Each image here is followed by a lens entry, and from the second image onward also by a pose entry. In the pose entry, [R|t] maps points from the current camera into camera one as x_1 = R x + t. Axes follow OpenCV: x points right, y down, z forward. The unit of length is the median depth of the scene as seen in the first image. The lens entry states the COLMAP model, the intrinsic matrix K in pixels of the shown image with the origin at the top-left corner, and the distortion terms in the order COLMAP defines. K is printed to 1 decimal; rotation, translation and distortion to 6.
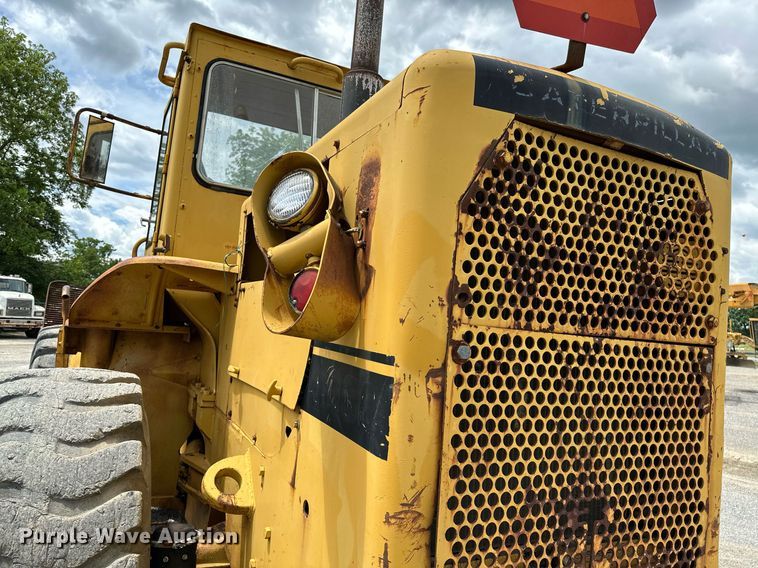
lens RADIAL K [[538.9, 0, 375.9], [0, 538.9, 277.5], [0, 0, 1]] dist [0.097957, -0.147198]
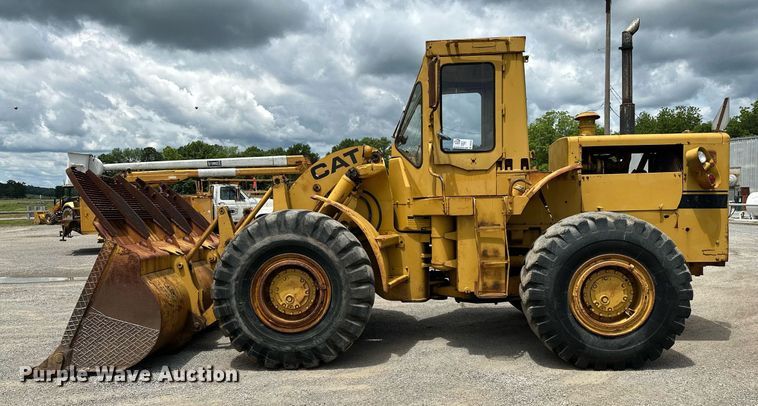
lens RADIAL K [[568.6, 0, 382.1], [0, 568.6, 228.0], [0, 0, 1]] dist [0.050609, -0.002887]
pose [[0.479424, -0.109378, 0.870740, -5.979454], [-0.026405, 0.989955, 0.138892, -0.175159], [-0.877186, -0.089580, 0.471721, 1.108969]]
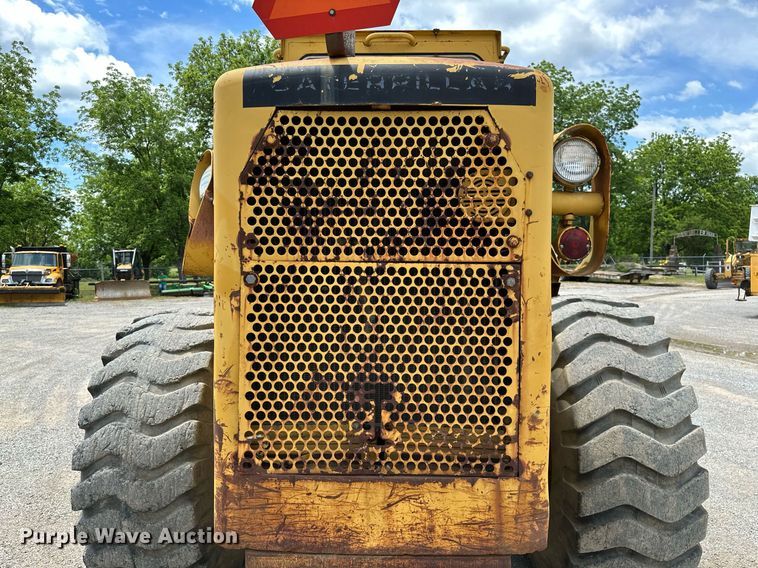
lens RADIAL K [[538.9, 0, 375.9], [0, 538.9, 277.5], [0, 0, 1]] dist [0.097957, -0.147198]
pose [[0.883590, -0.057482, -0.464720, 1.011828], [0.100199, 0.992660, 0.067728, 0.058395], [0.457415, -0.106408, 0.882864, -0.138700]]
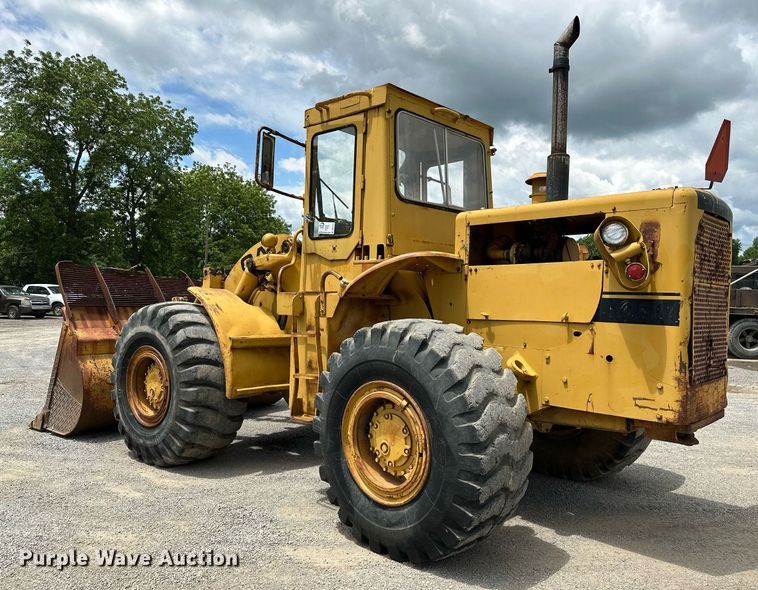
lens RADIAL K [[599.1, 0, 416.1], [0, 599.1, 297.3], [0, 0, 1]] dist [0.036641, -0.007892]
pose [[0.916997, -0.050644, 0.395666, -2.313543], [0.011492, 0.994850, 0.100704, -0.163262], [-0.398728, -0.087798, 0.912857, -1.305771]]
